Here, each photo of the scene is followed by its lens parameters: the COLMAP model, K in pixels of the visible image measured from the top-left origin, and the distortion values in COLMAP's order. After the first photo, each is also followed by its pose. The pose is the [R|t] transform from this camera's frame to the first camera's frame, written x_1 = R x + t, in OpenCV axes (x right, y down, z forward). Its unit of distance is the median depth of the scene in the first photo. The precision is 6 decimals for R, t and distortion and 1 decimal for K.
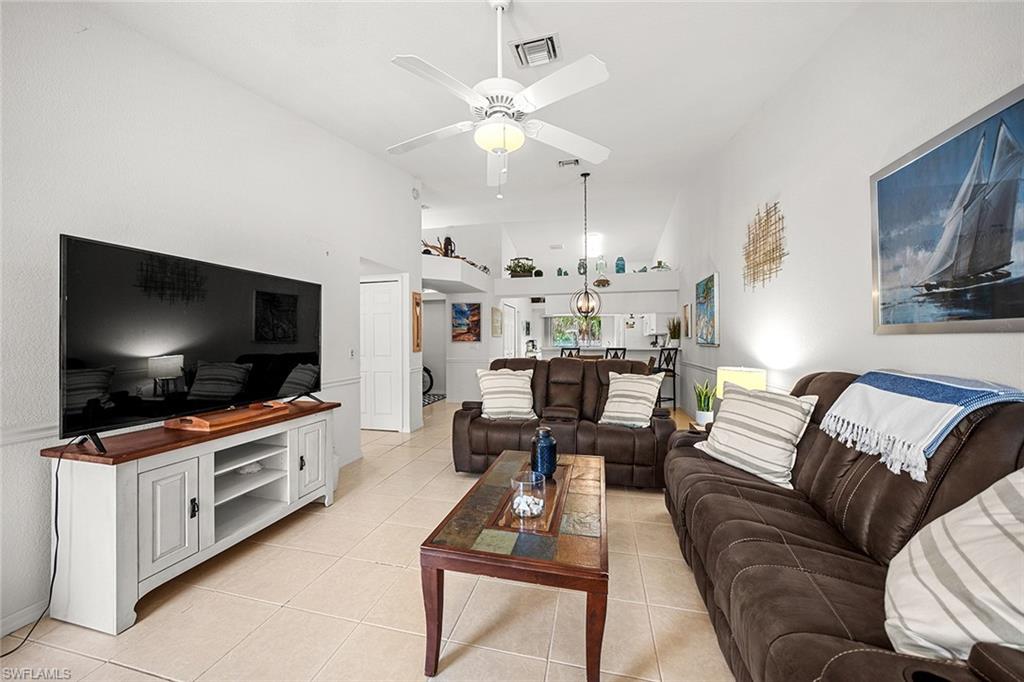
lens RADIAL K [[368.5, 0, 507.8], [0, 368.5, 339.1], [0, 0, 1]] dist [-0.020951, 0.004545]
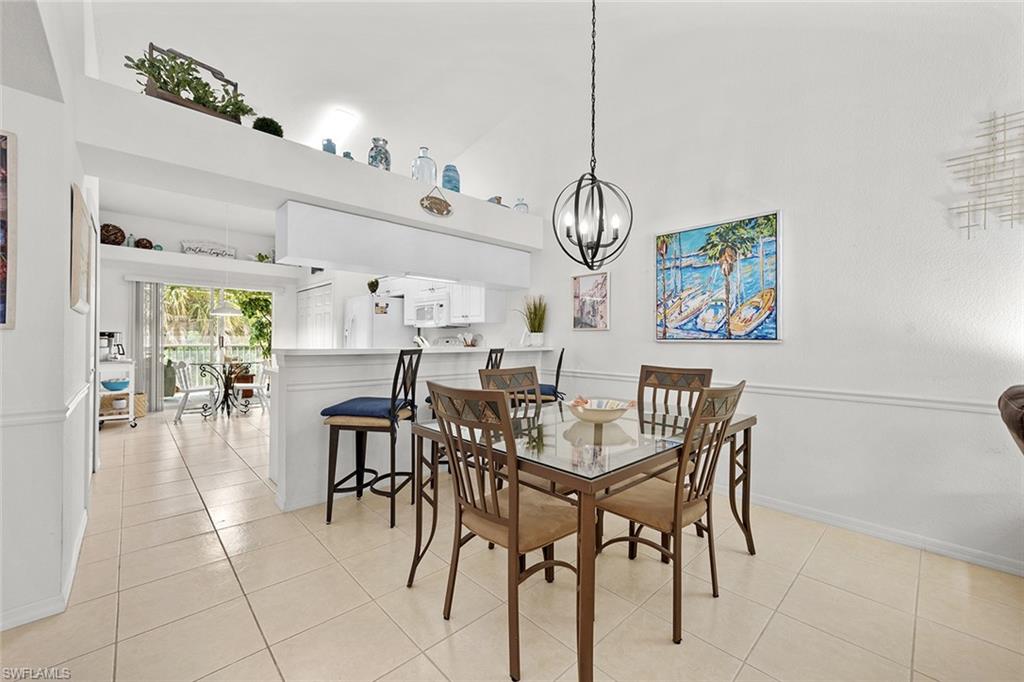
lens RADIAL K [[404.7, 0, 507.2], [0, 404.7, 339.4], [0, 0, 1]] dist [0.000050, 0.000038]
pose [[0.549002, 0.008327, 0.835779, -0.212569], [-0.010231, 0.999942, -0.003241, 0.024911], [-0.835758, -0.006772, 0.549056, 1.251558]]
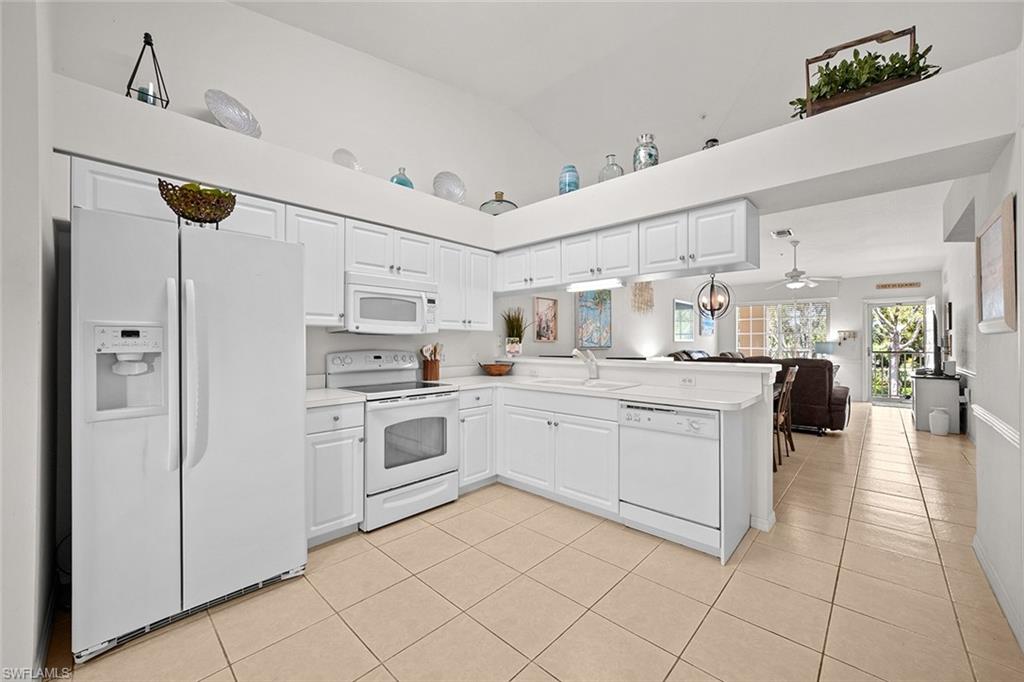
lens RADIAL K [[393.9, 0, 508.2], [0, 393.9, 340.8], [0, 0, 1]] dist [-0.005860, 0.000354]
pose [[-0.865138, 0.006370, 0.501493, 0.242975], [0.003791, 0.999974, -0.006161, -0.000091], [-0.501519, -0.003429, -0.865140, 2.900725]]
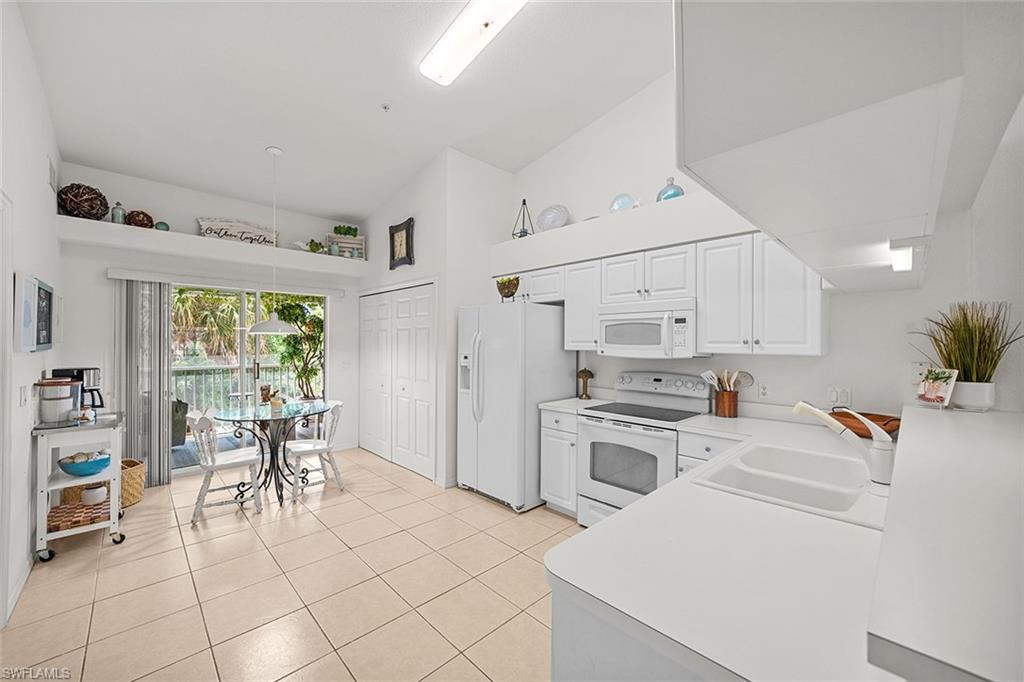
lens RADIAL K [[393.9, 0, 508.2], [0, 393.9, 340.8], [0, 0, 1]] dist [-0.005860, 0.000354]
pose [[0.535088, 0.010625, 0.844730, 0.019613], [-0.007519, 0.999941, -0.007814, -0.047732], [-0.844763, -0.002170, 0.535136, 2.093032]]
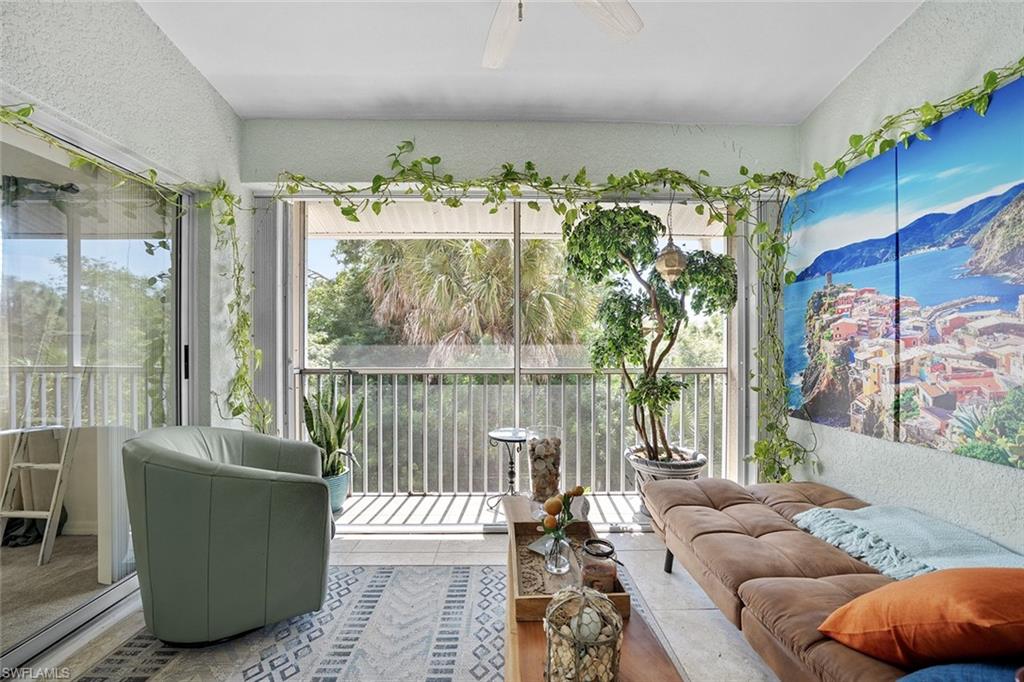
lens RADIAL K [[358.8, 0, 512.1], [0, 358.8, 350.2], [0, 0, 1]] dist [-0.016892, 0.000134]
pose [[0.968481, 0.004341, 0.249049, 0.722279], [-0.006332, 0.999954, 0.007191, 0.022089], [-0.249006, -0.008541, 0.968464, 3.427966]]
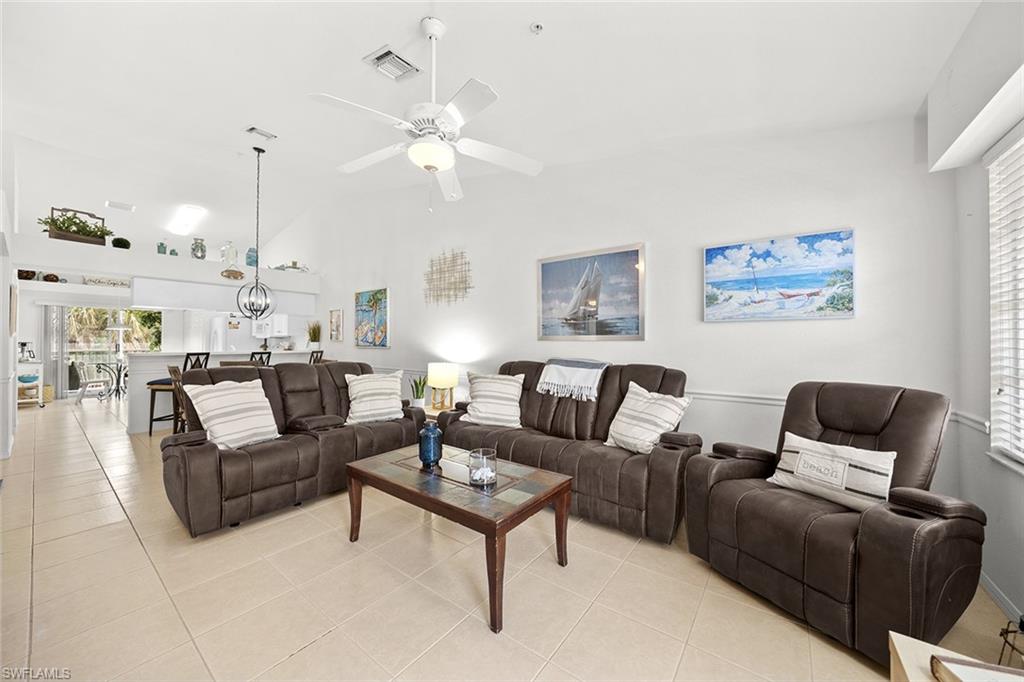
lens RADIAL K [[368.5, 0, 507.8], [0, 368.5, 339.1], [0, 0, 1]] dist [-0.020951, 0.004545]
pose [[0.403973, 0.011738, 0.914696, -0.474869], [-0.004236, 0.999931, -0.010961, 0.001211], [-0.914761, 0.000553, 0.403995, 0.183554]]
